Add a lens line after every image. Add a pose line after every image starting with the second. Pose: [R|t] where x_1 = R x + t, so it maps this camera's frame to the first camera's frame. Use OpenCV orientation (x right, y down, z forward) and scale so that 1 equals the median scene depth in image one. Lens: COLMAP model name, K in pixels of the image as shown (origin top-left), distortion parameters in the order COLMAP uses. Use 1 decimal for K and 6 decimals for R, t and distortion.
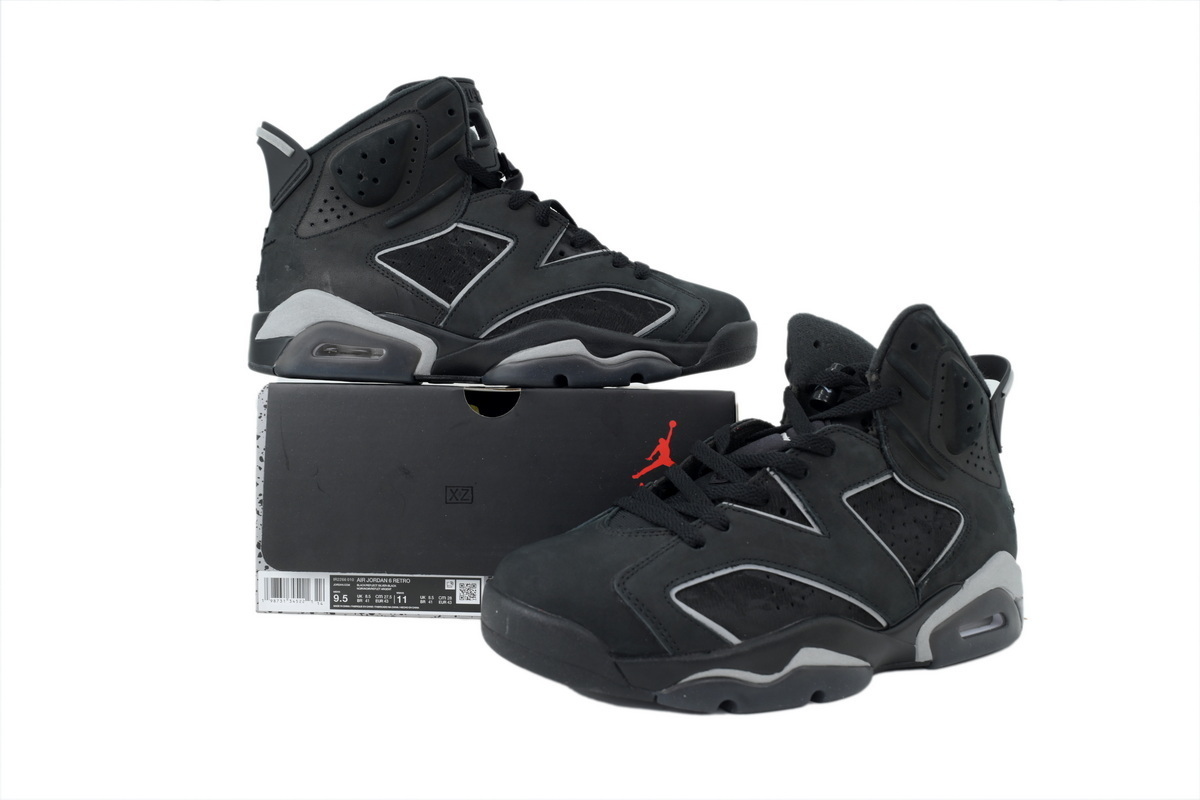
lens RADIAL K [[861.8, 0, 600.0], [0, 861.8, 400.0], [0, 0, 1]] dist [0.001268, 0.002012]
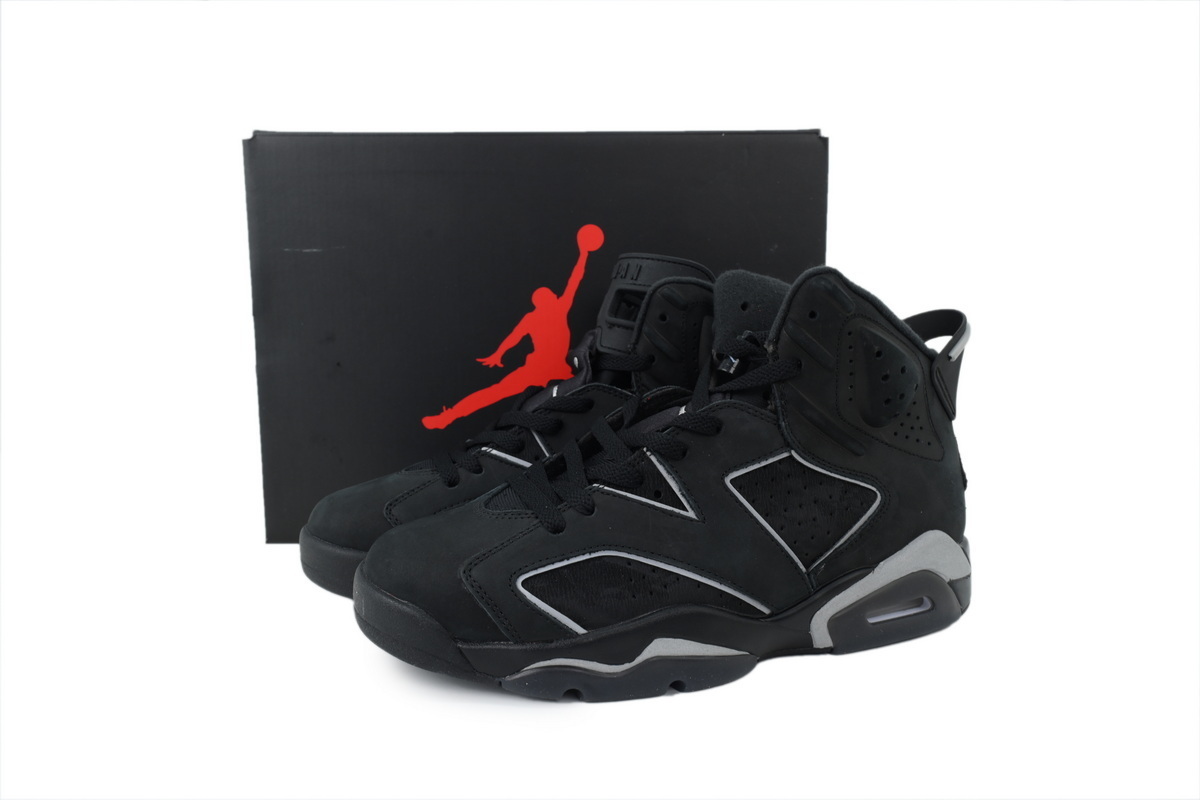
lens RADIAL K [[861.8, 0, 600.0], [0, 861.8, 400.0], [0, 0, 1]] dist [0.001268, 0.002012]
pose [[0.988136, -0.005426, -0.153486, 0.292378], [0.019454, 0.995748, 0.090044, -0.061225], [0.152344, -0.091962, 0.984040, 0.056586]]
